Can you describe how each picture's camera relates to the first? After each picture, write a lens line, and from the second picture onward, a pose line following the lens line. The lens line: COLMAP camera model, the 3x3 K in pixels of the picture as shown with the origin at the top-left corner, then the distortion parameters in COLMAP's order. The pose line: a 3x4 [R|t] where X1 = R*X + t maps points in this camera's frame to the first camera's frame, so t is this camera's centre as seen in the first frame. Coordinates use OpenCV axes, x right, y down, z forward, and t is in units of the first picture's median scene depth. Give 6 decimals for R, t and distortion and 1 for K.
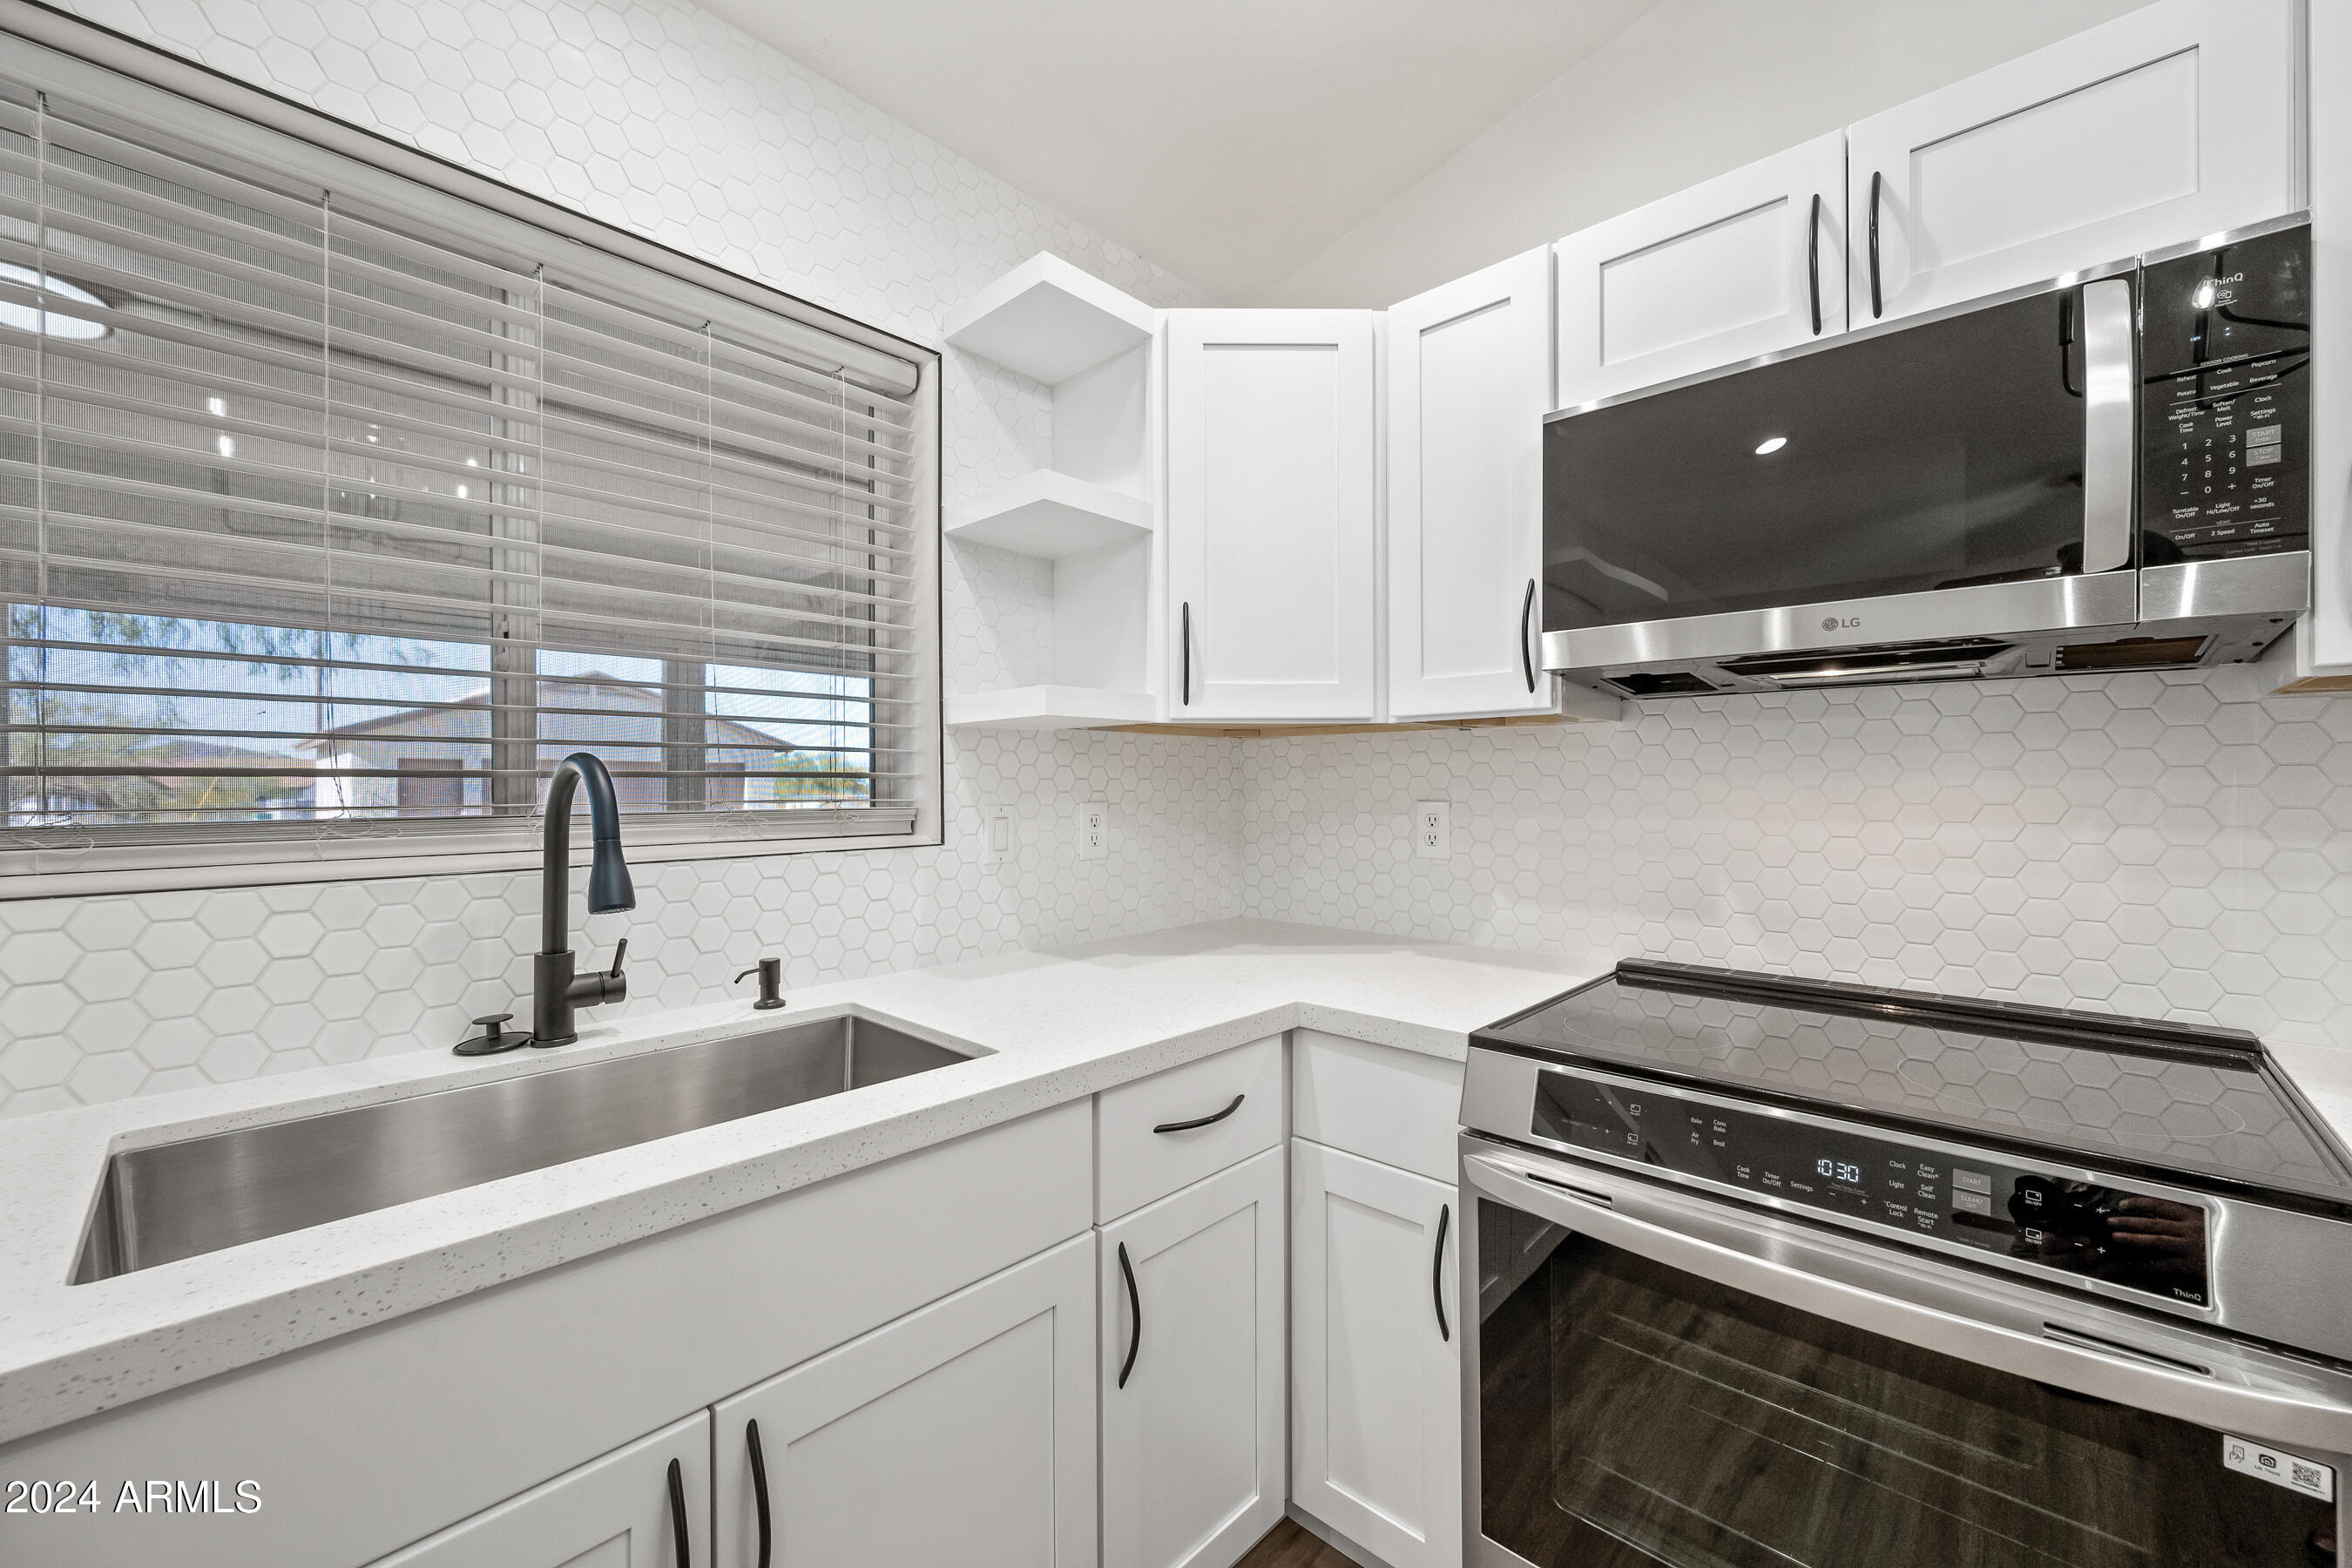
lens RADIAL K [[929.6, 0, 1164.3], [0, 929.6, 777.0], [0, 0, 1]] dist [0.001693, -0.000326]
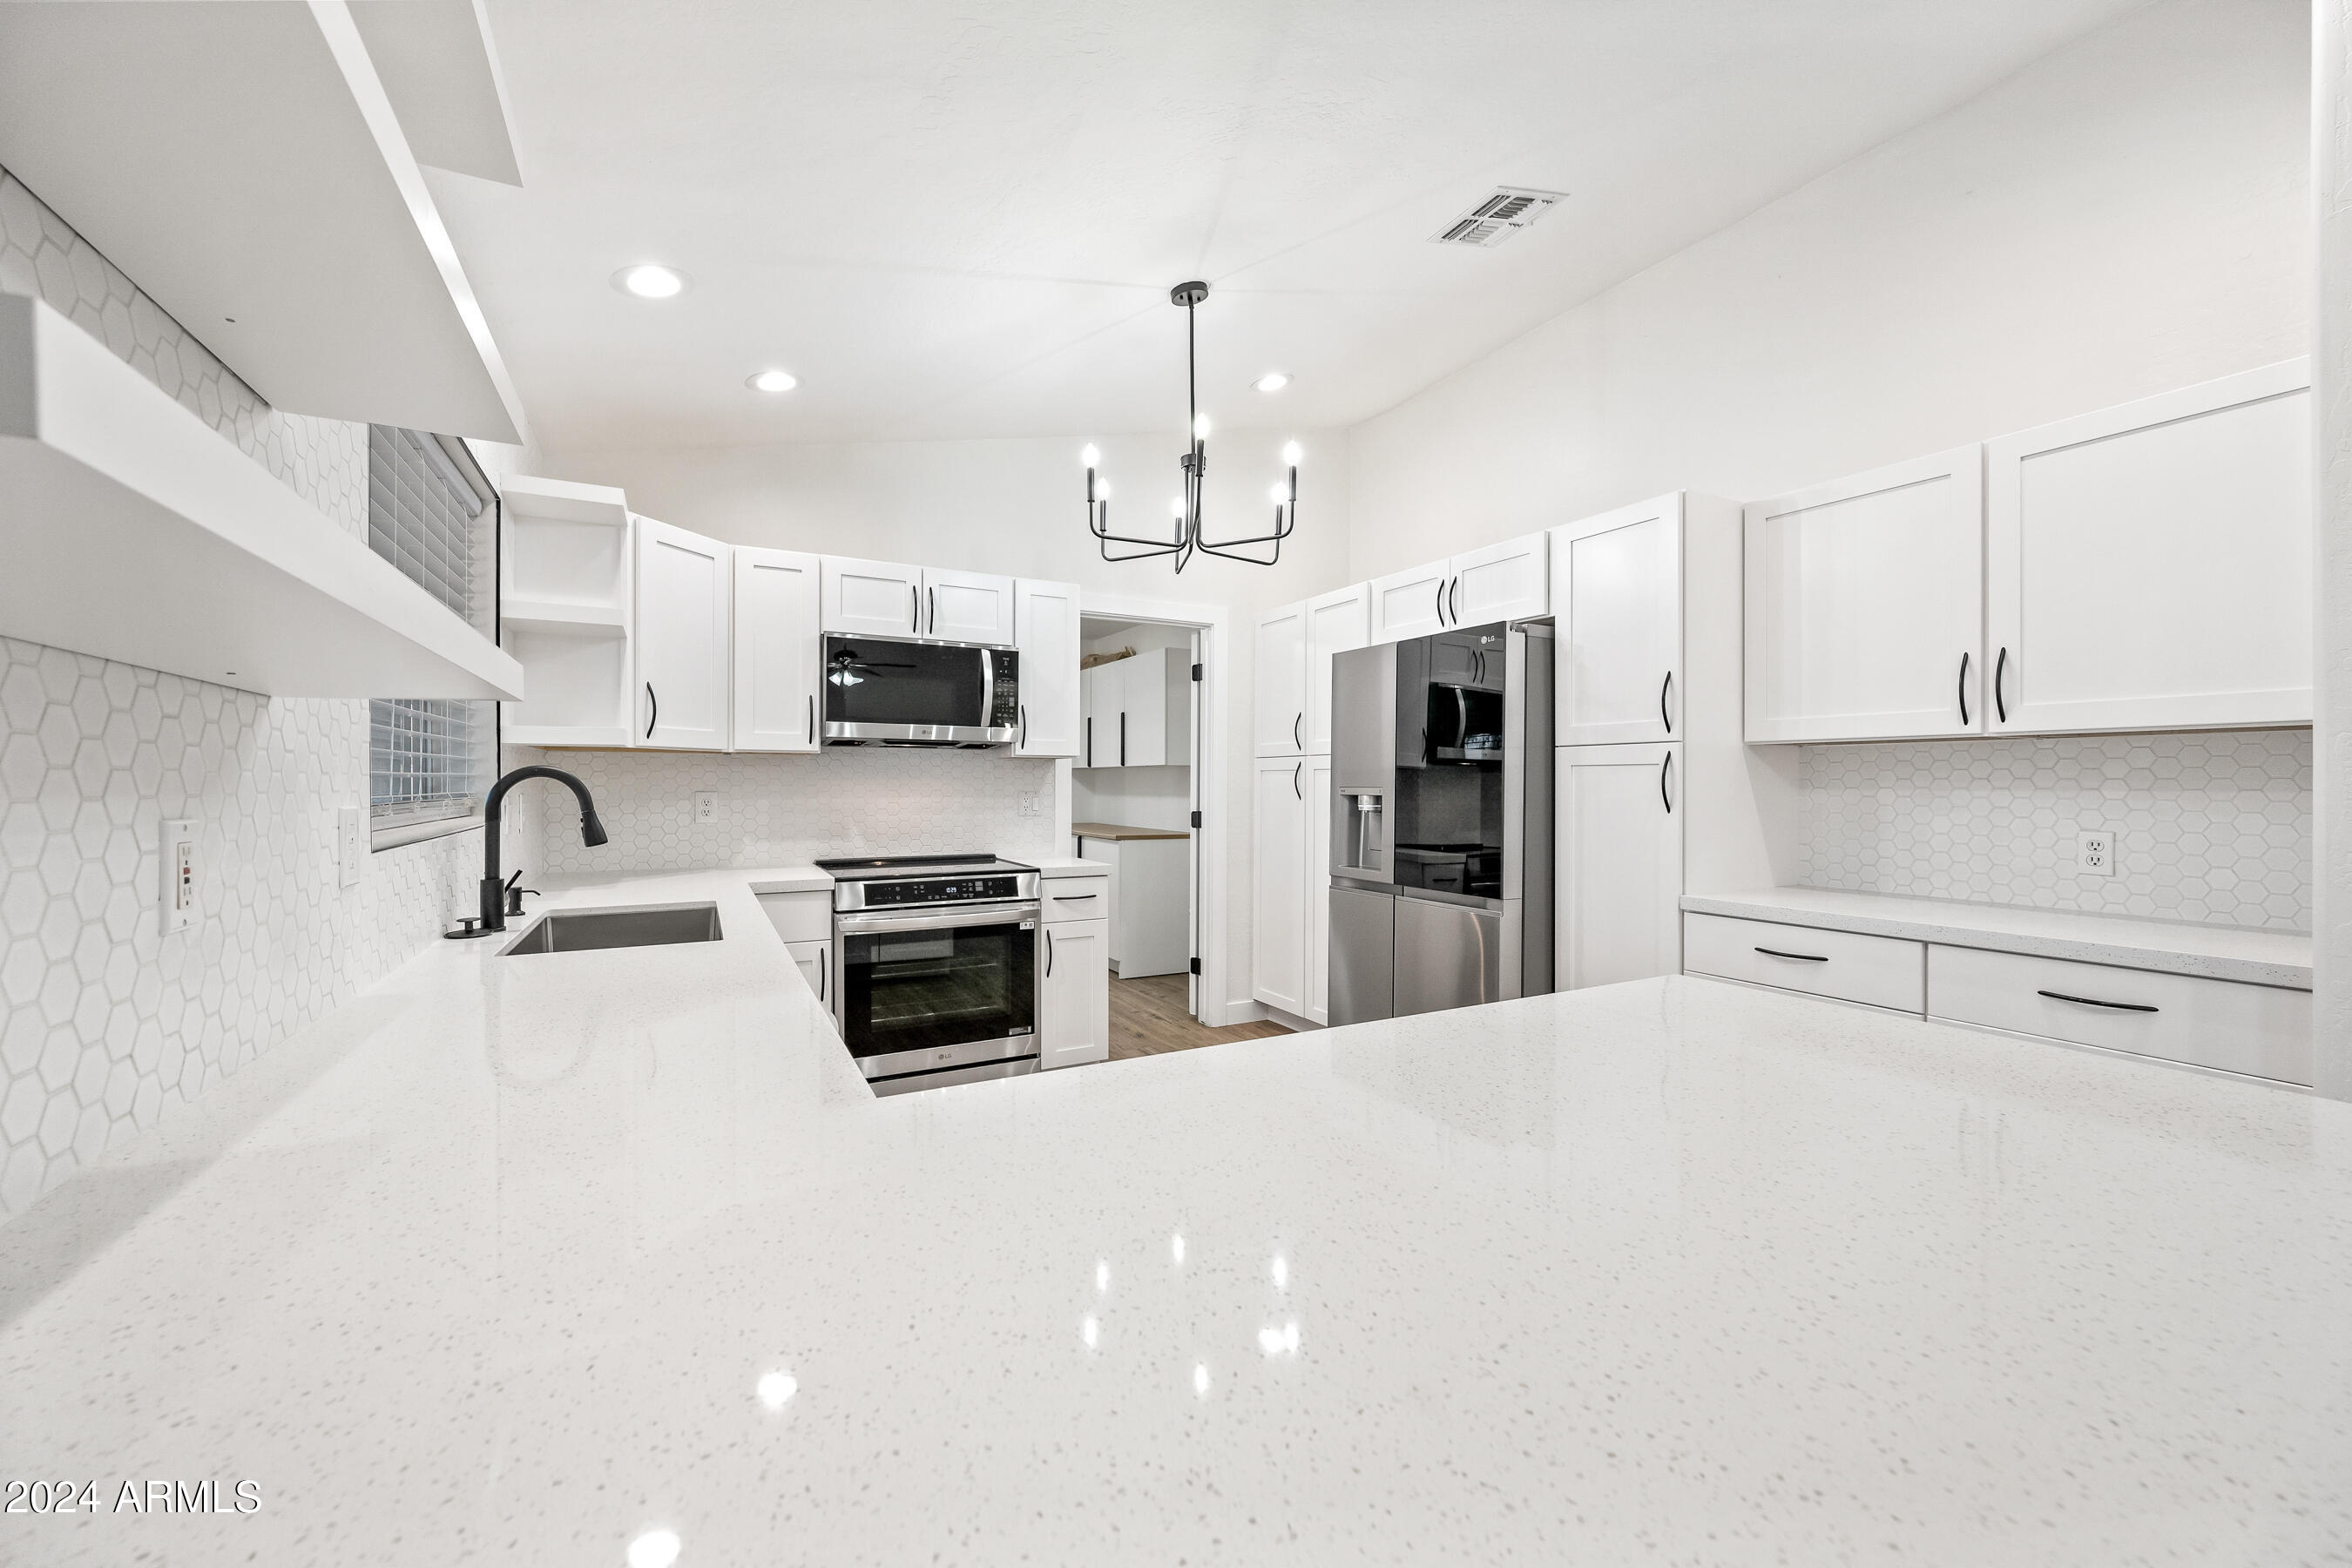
lens RADIAL K [[929.6, 0, 1164.3], [0, 929.6, 777.0], [0, 0, 1]] dist [0.001693, -0.000326]
pose [[0.326065, 0.007305, 0.945319, -1.609698], [-0.009477, 0.999945, -0.004458, -0.005962], [-0.945300, -0.007505, 0.326116, -0.635955]]
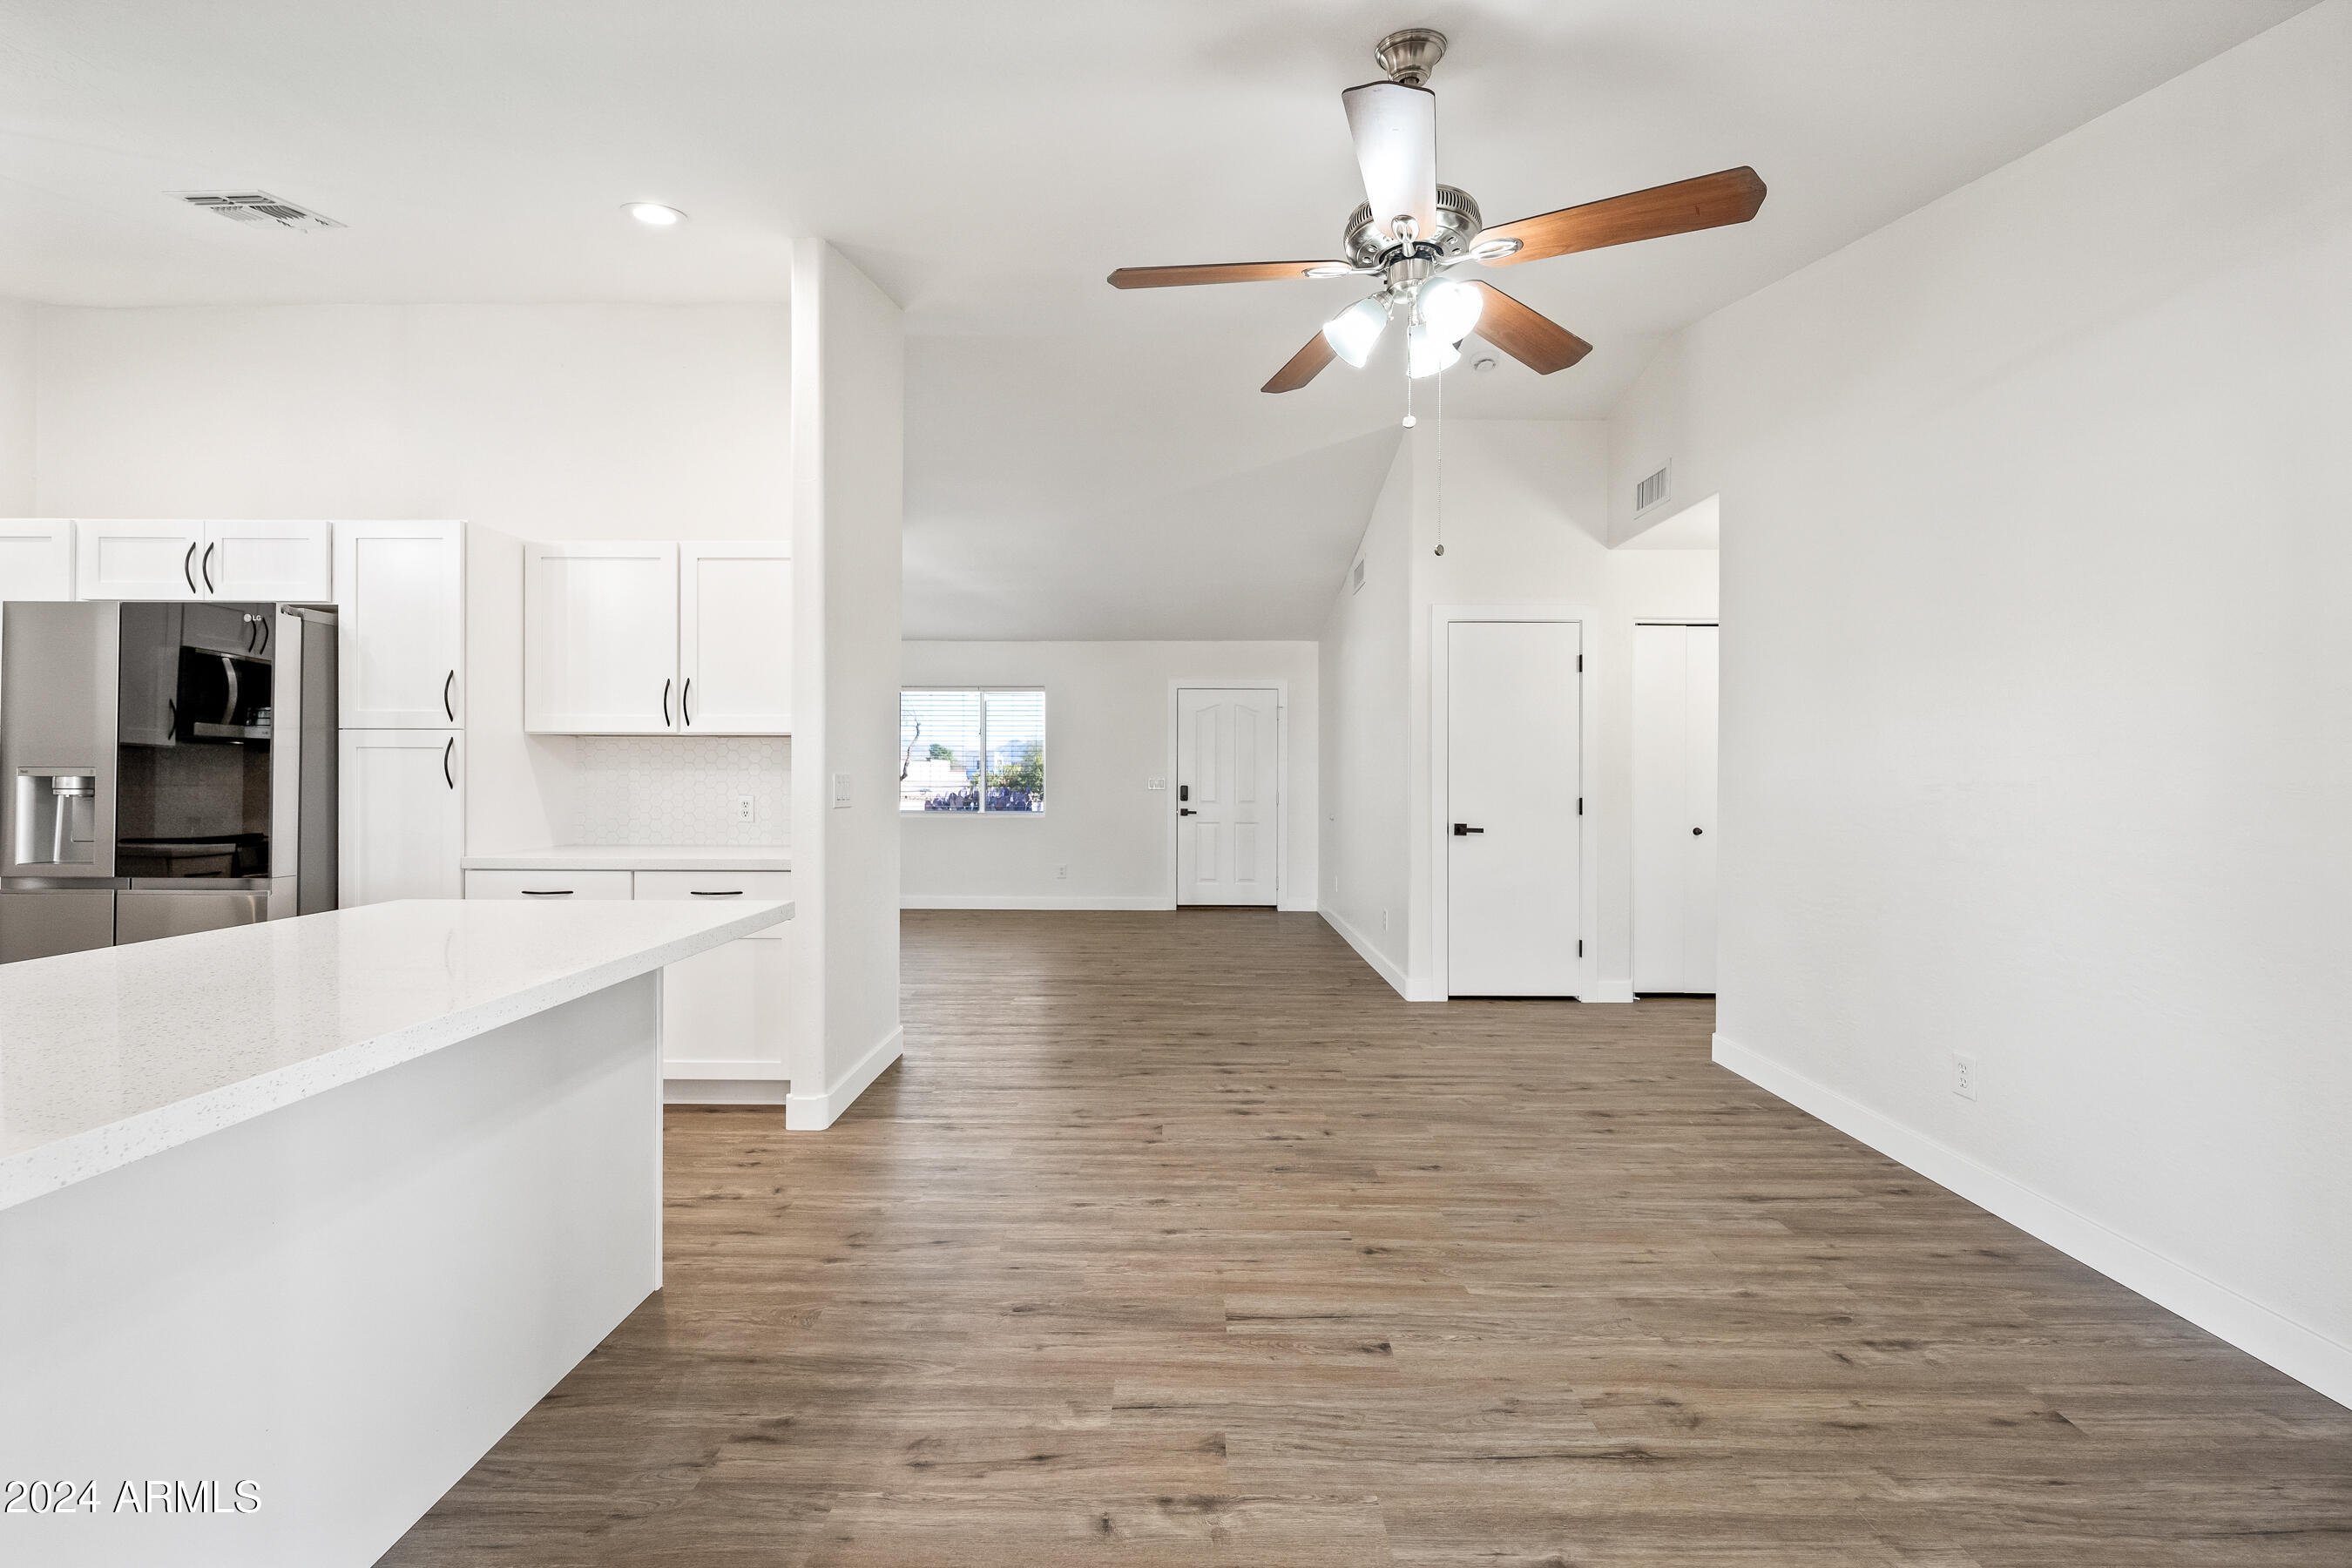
lens RADIAL K [[929.6, 0, 1164.3], [0, 929.6, 777.0], [0, 0, 1]] dist [0.001693, -0.000326]
pose [[-0.680899, -0.004748, 0.732362, -2.984198], [-0.009444, 0.999953, -0.002297, 0.023678], [-0.732317, -0.008481, -0.680911, -0.795758]]
